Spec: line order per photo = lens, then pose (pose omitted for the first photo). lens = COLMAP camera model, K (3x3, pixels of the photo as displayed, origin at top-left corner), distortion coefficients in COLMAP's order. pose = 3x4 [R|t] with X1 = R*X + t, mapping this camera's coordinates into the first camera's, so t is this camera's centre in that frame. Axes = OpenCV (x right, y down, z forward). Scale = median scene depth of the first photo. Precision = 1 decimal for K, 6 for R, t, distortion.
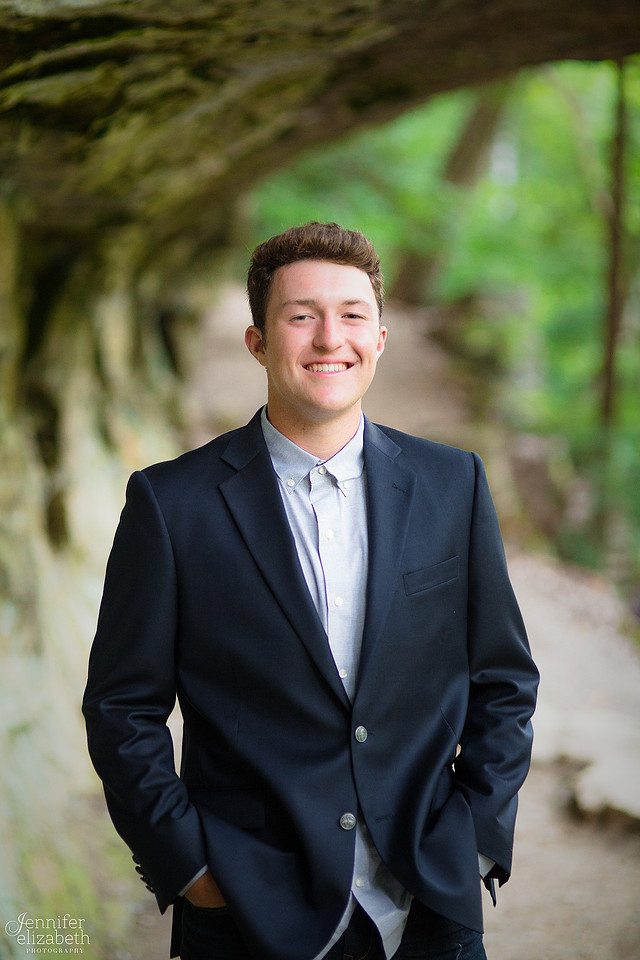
lens RADIAL K [[2476.4, 0, 321.2], [0, 2476.4, 473.8], [0, 0, 1]] dist [-0.368896, 0.000000]
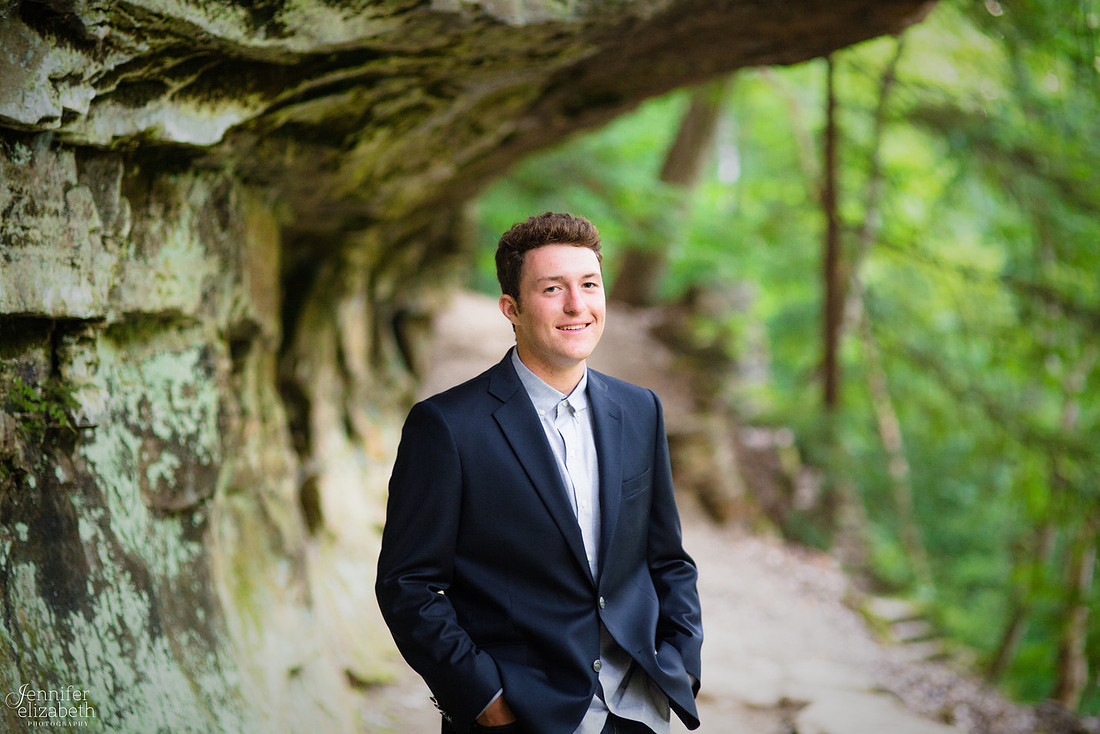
lens RADIAL K [[2837.5, 0, 550.0], [0, 2837.5, 371.7], [0, 0, 1]] dist [-0.368896, 0.000000]
pose [[0.999231, -0.039210, -0.000638, 0.001364], [0.039116, 0.997735, -0.054719, 0.036471], [0.002782, 0.054652, 0.998502, -0.269268]]
